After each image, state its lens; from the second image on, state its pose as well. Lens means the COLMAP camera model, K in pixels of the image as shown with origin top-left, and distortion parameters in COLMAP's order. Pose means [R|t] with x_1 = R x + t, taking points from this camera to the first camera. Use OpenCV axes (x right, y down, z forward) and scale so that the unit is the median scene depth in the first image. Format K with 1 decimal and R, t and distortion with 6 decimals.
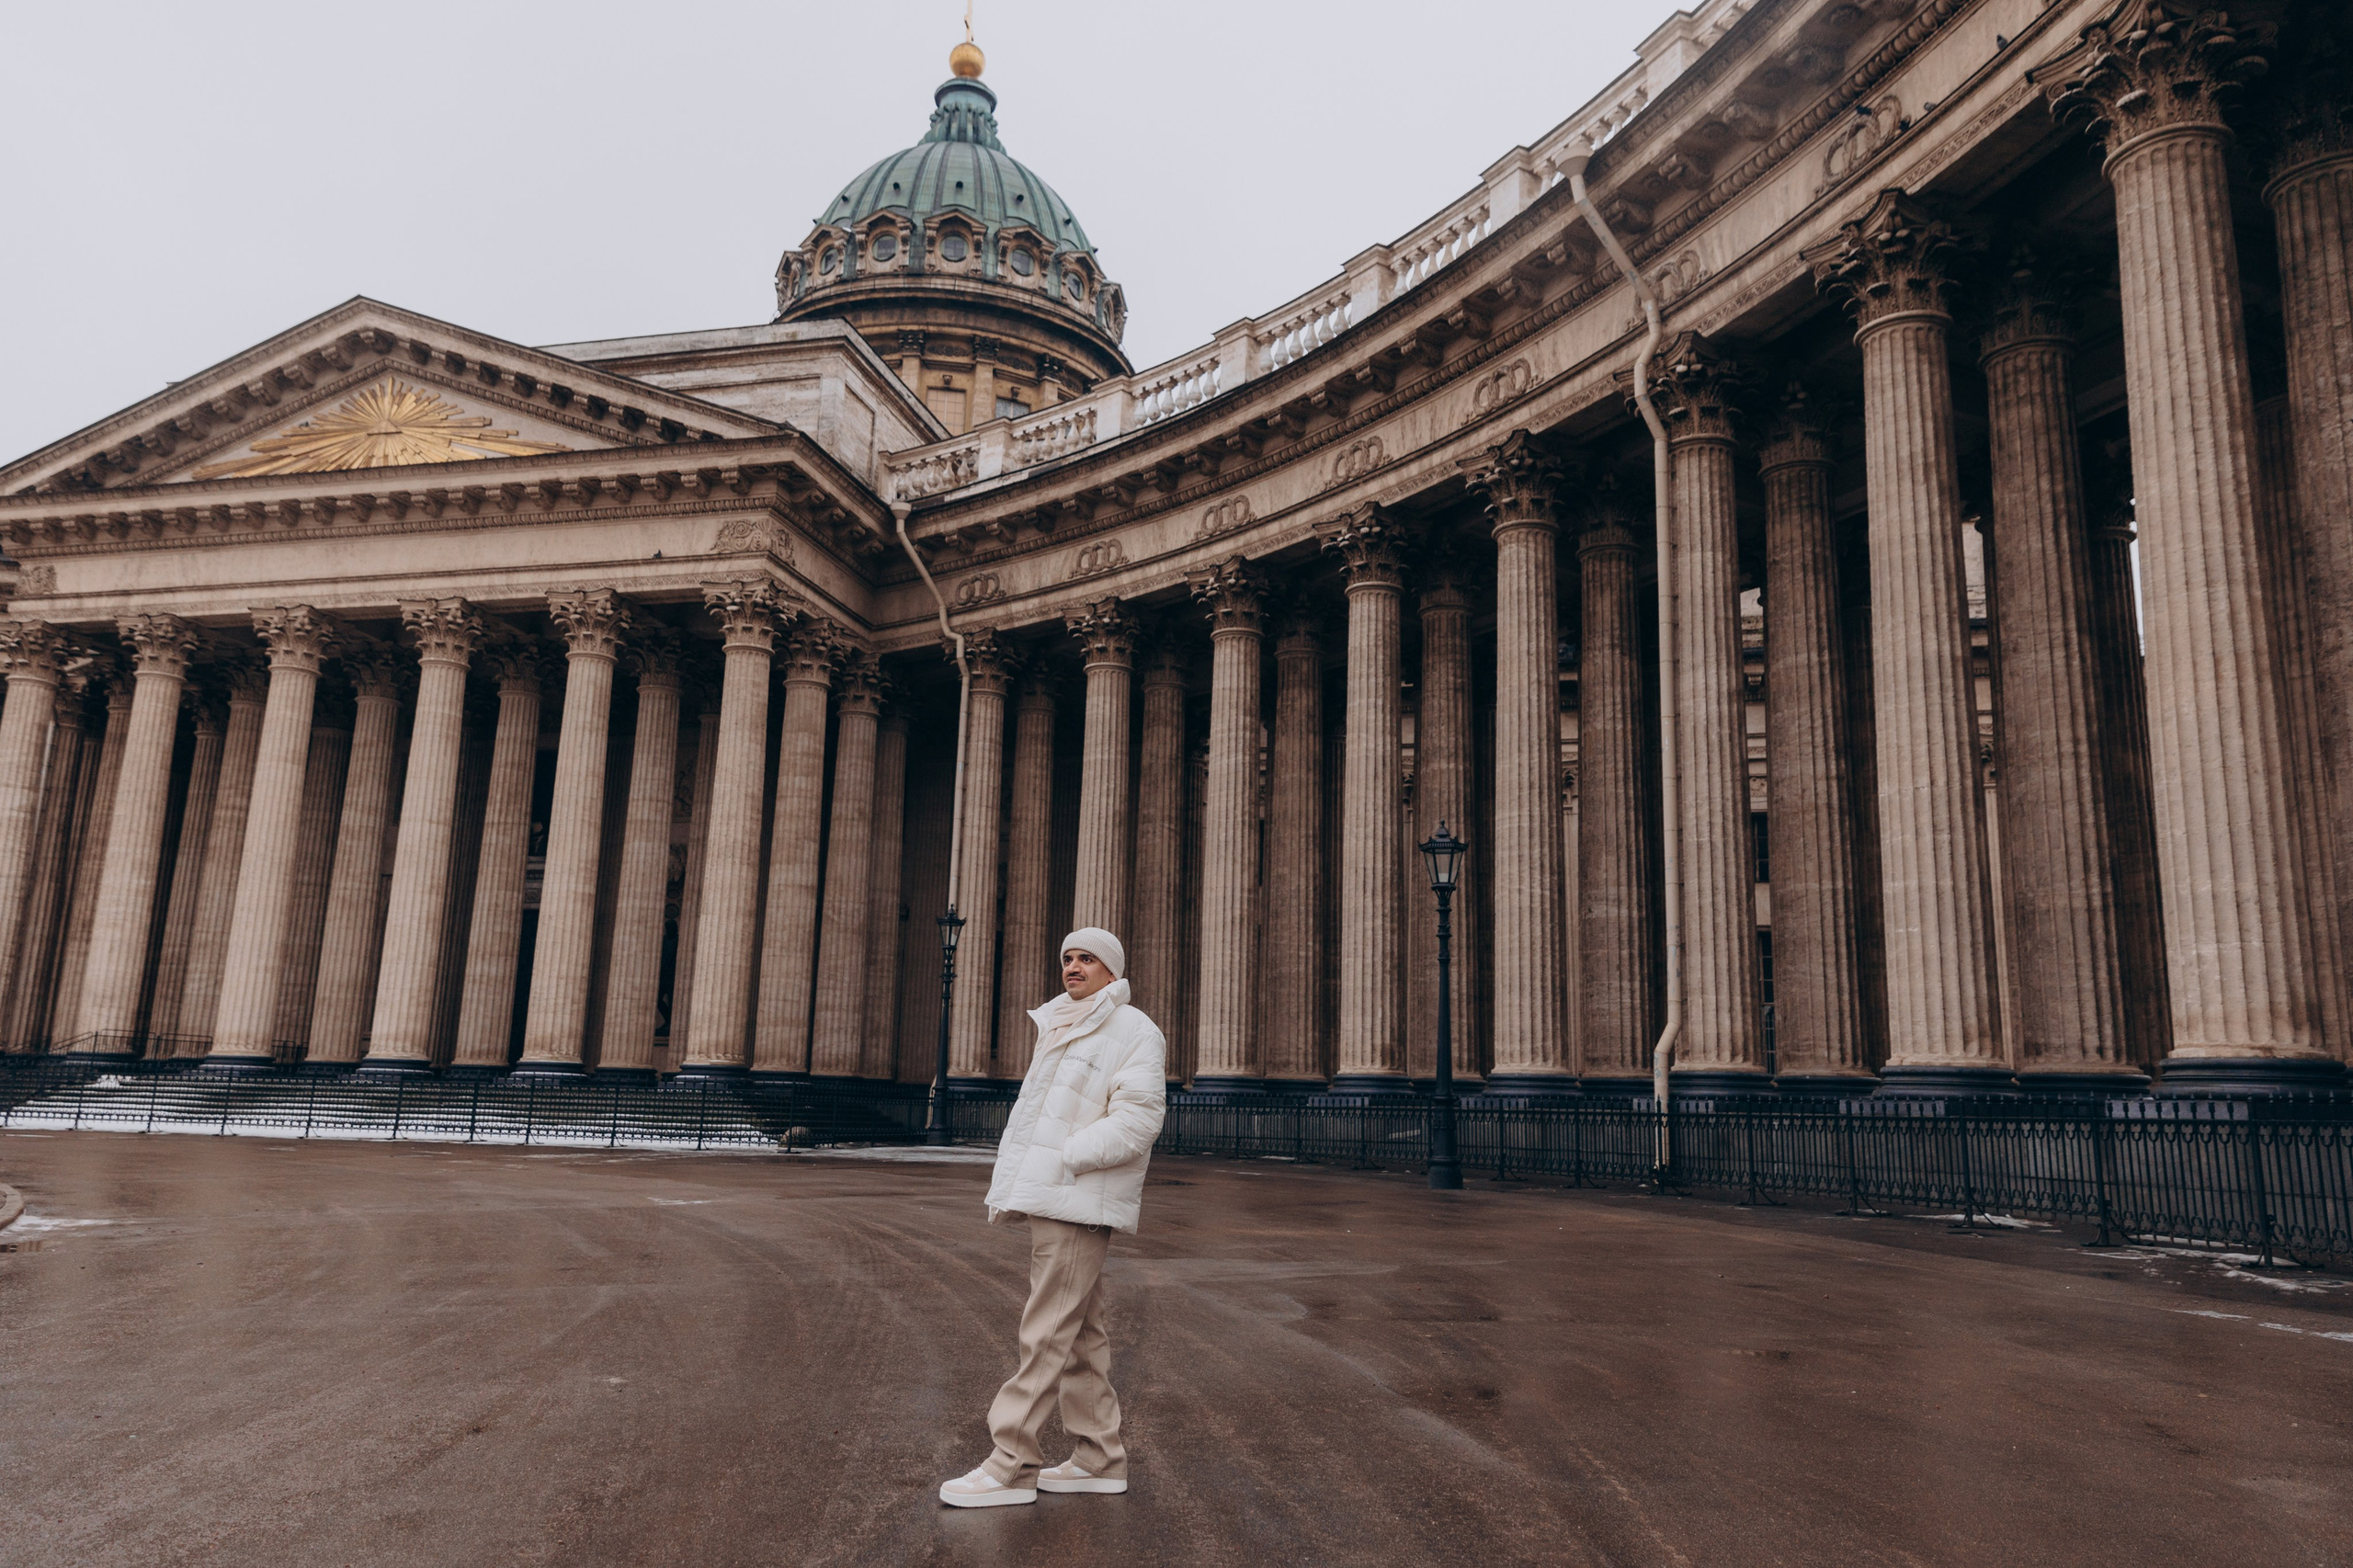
lens RADIAL K [[1695.1, 0, 1174.5], [0, 1695.1, 783.0], [0, 0, 1]] dist [0.019929, -0.001008]
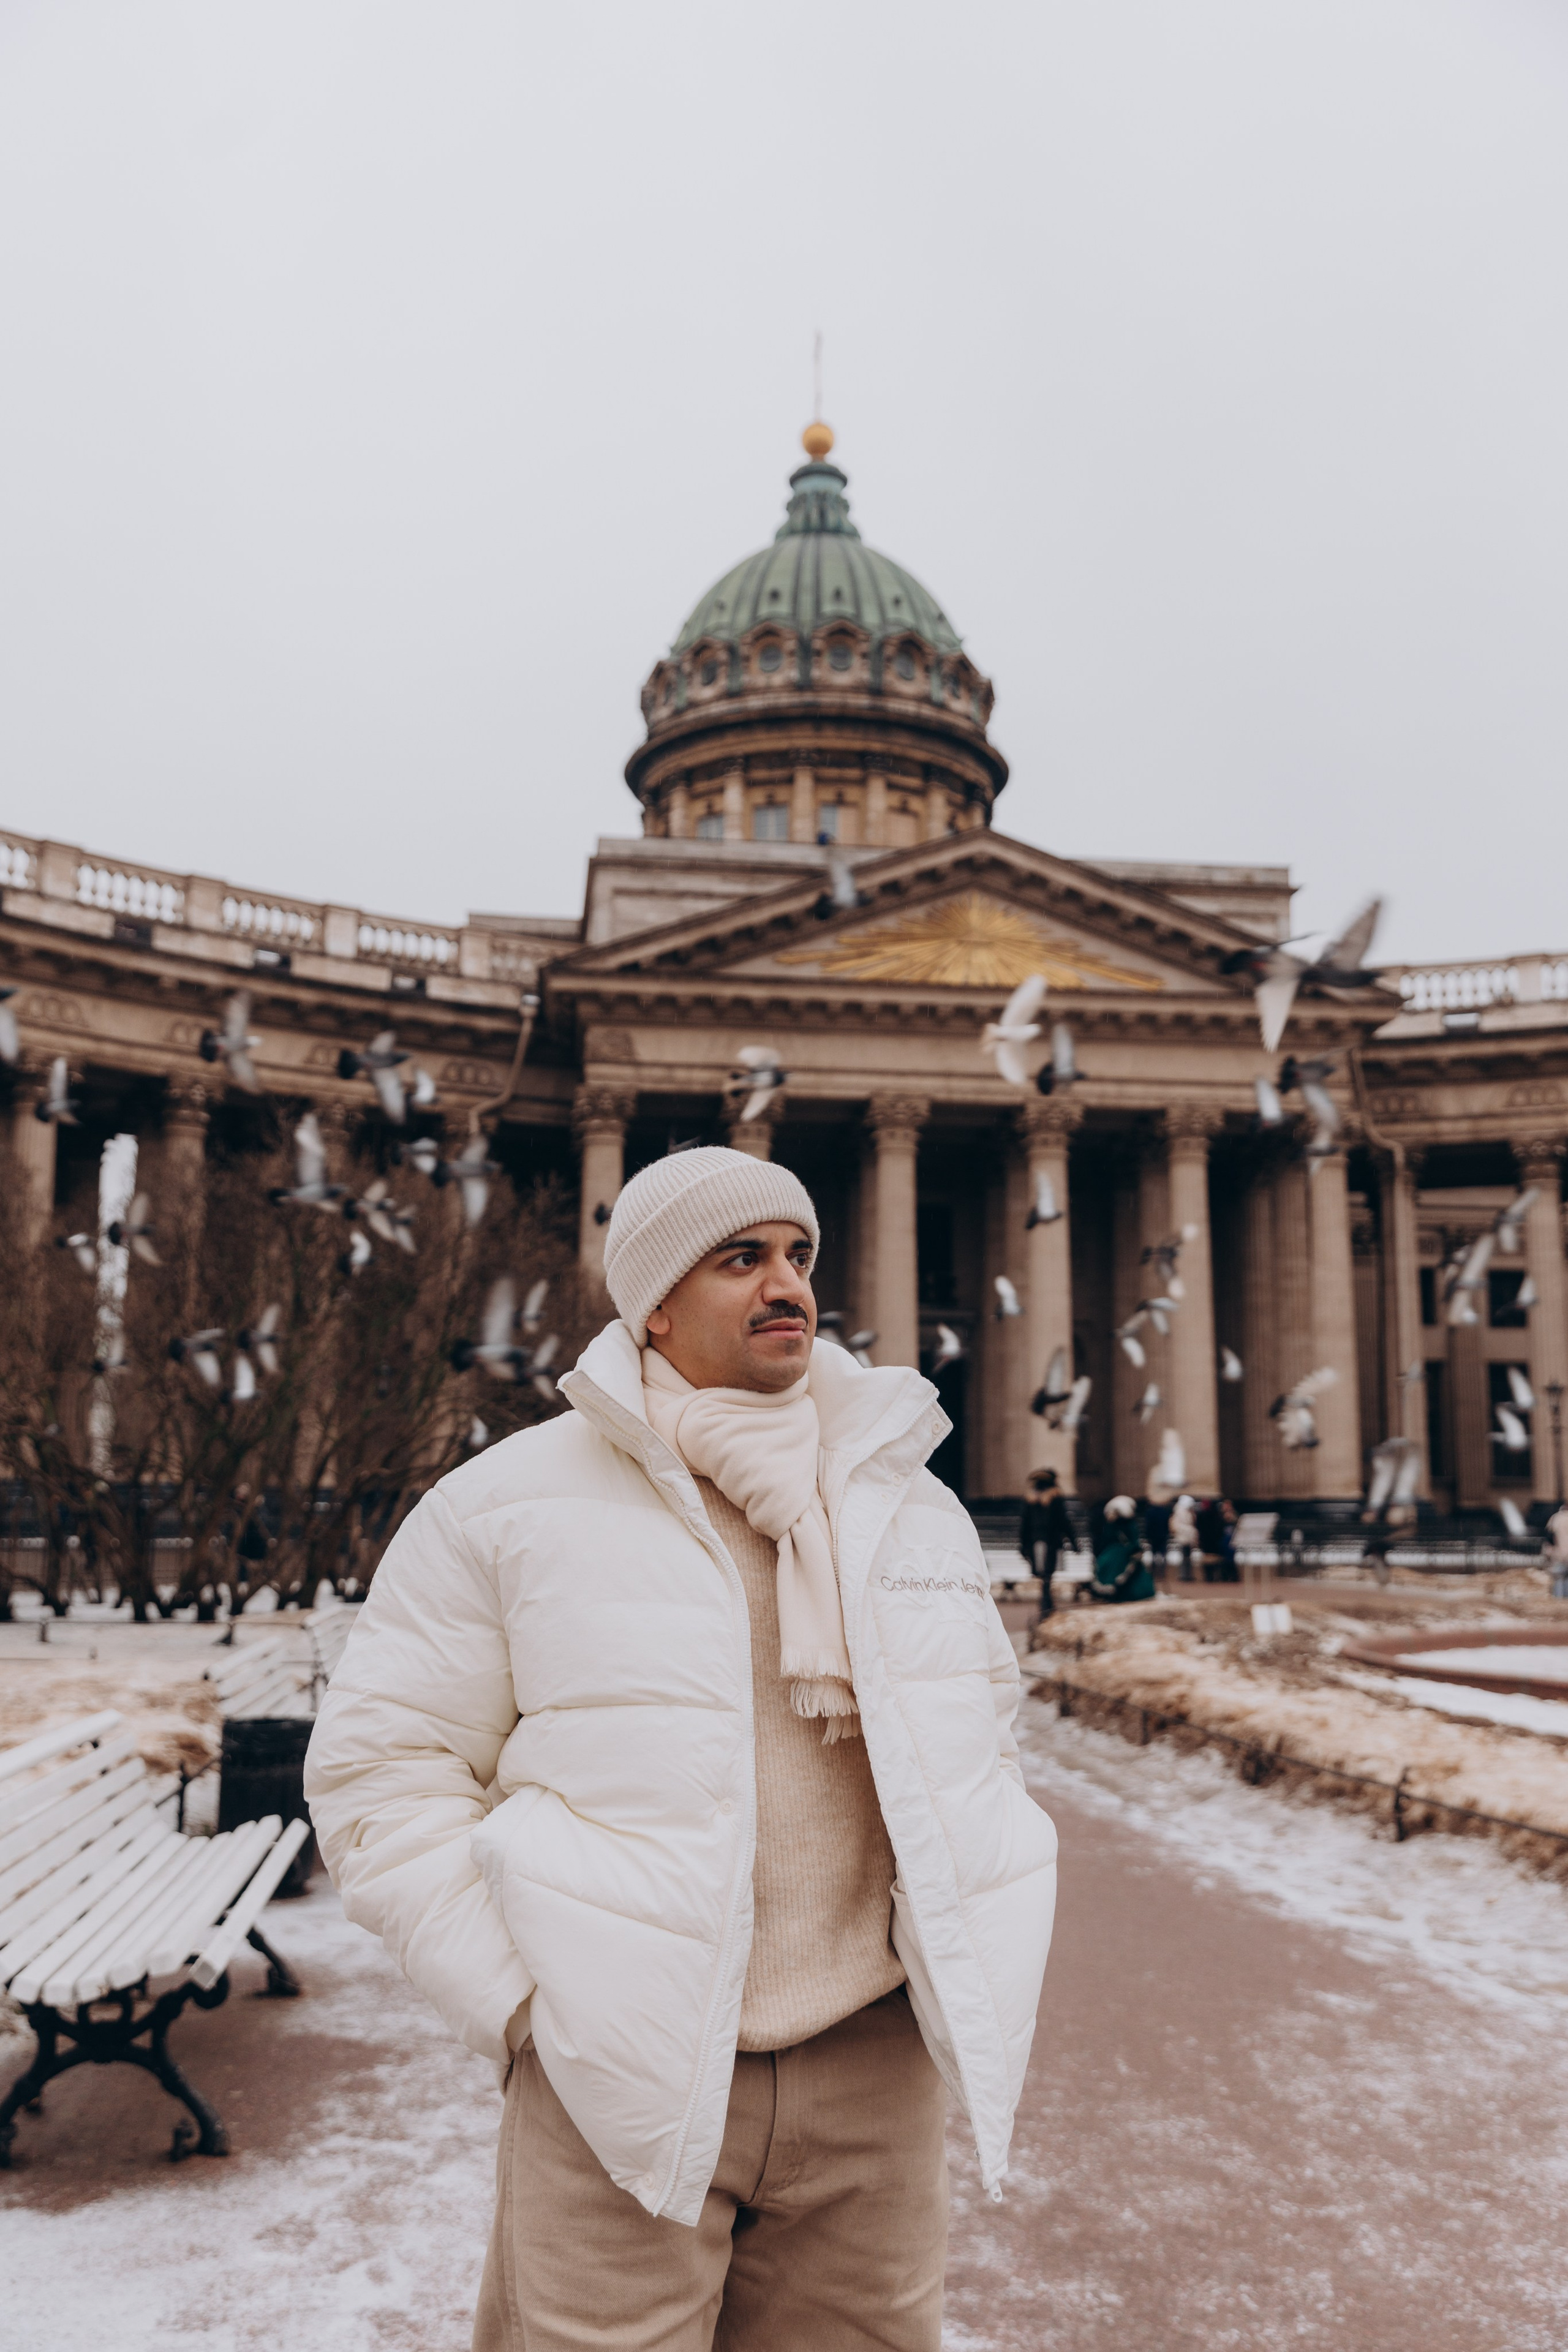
lens RADIAL K [[2127.6, 0, 760.8], [0, 2127.6, 1179.5], [0, 0, 1]] dist [0.010170, -0.021451]
pose [[0.929861, 0.033620, 0.366371, -1.158754], [-0.053318, 0.997618, 0.043775, -0.107684], [-0.364026, -0.060239, 0.929439, -0.290018]]
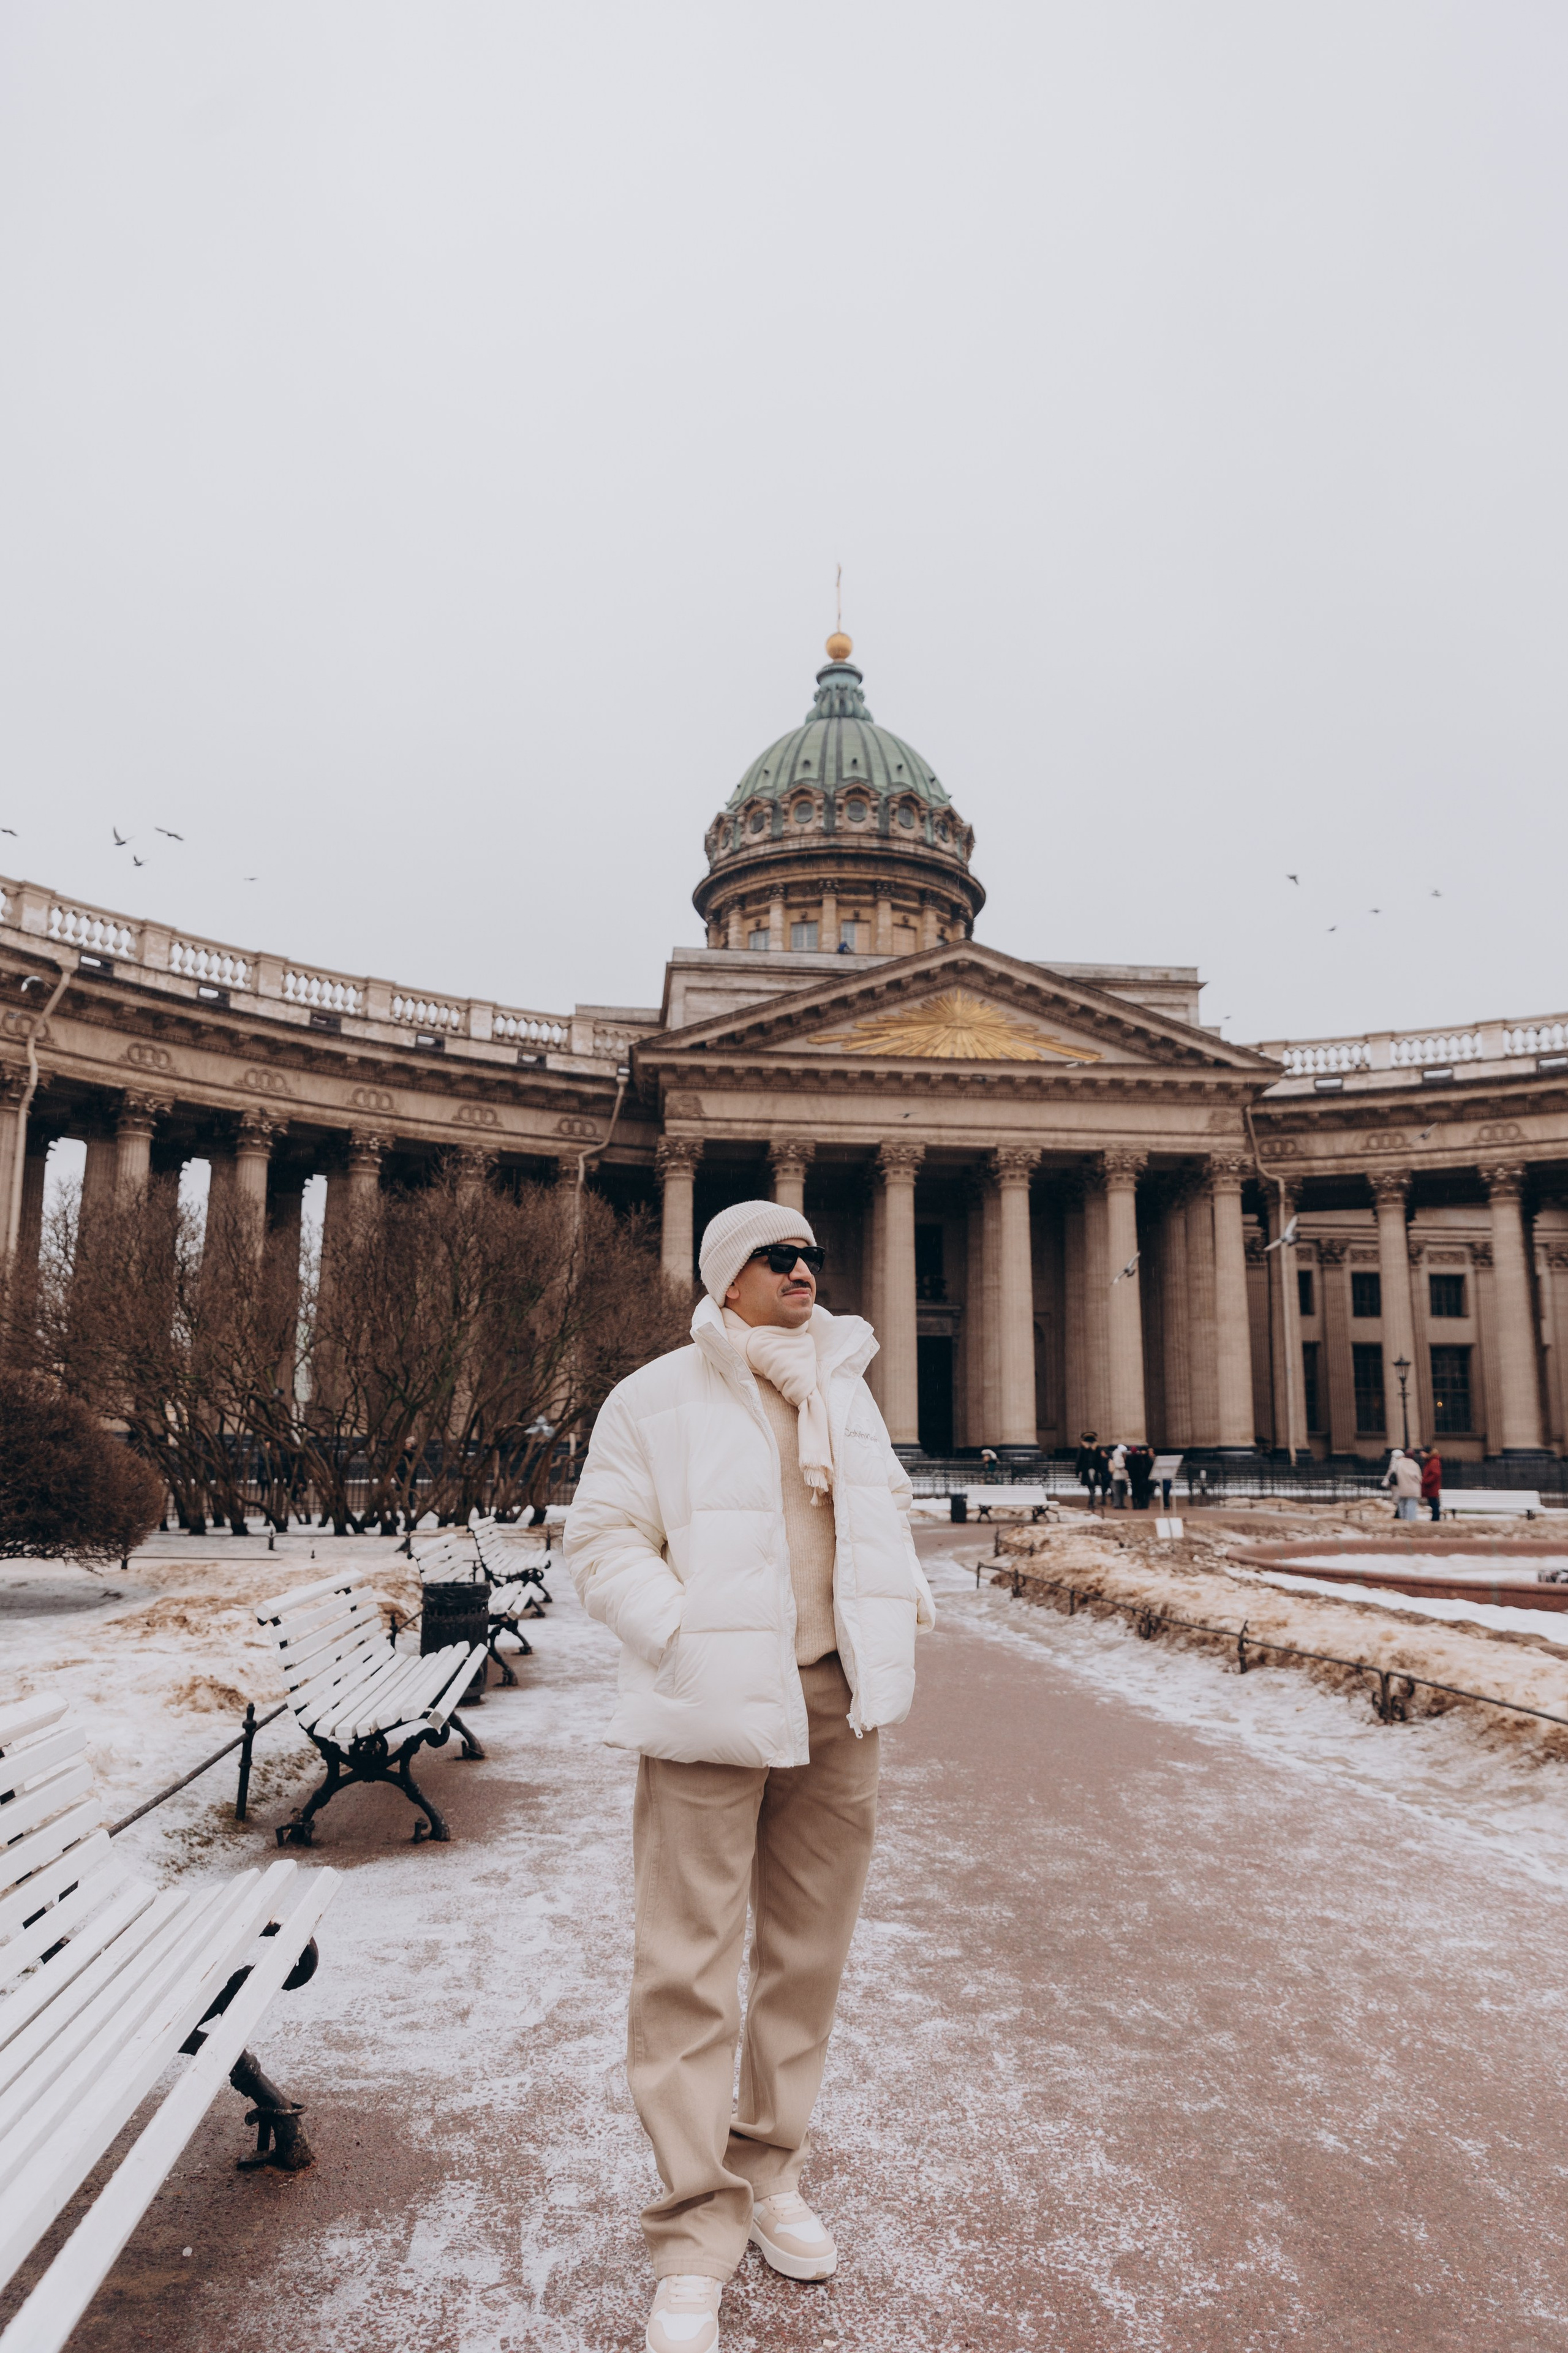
lens RADIAL K [[1626.1, 0, 780.8], [0, 1626.1, 1181.7], [0, 0, 1]] dist [0.021005, -0.012478]
pose [[0.933890, 0.035262, 0.355817, -1.164805], [-0.049058, 0.998351, 0.029822, -0.109122], [-0.354179, -0.045306, 0.934080, -0.307216]]
